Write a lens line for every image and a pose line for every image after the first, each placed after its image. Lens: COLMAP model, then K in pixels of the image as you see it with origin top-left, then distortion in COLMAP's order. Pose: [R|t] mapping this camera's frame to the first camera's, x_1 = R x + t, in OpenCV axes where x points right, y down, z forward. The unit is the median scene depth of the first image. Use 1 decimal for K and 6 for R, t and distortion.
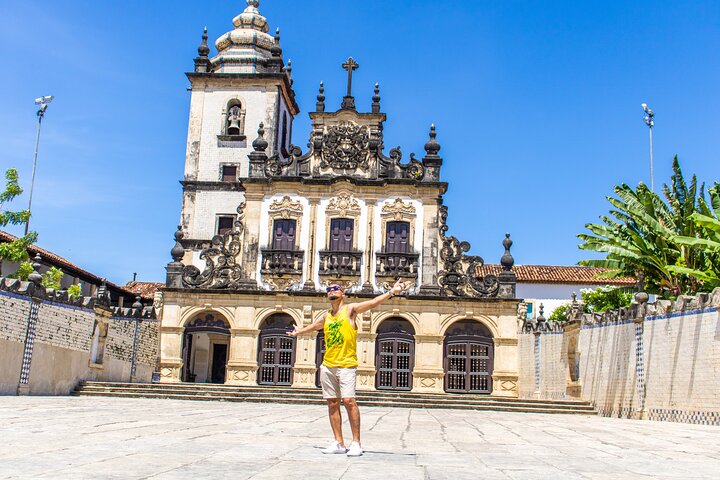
lens RADIAL K [[815.6, 0, 360.3], [0, 815.6, 236.2], [0, 0, 1]] dist [-0.046644, 0.000000]
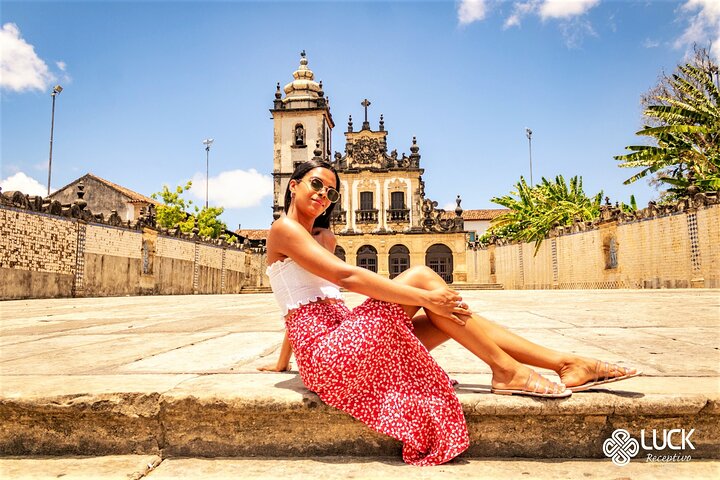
lens RADIAL K [[585.8, 0, 355.0], [0, 585.8, 233.8], [0, 0, 1]] dist [-0.017862, -0.001765]
pose [[0.998455, -0.052550, -0.018031, -0.028838], [0.053978, 0.994400, 0.090861, -0.047912], [0.013156, -0.091694, 0.995700, -0.301307]]
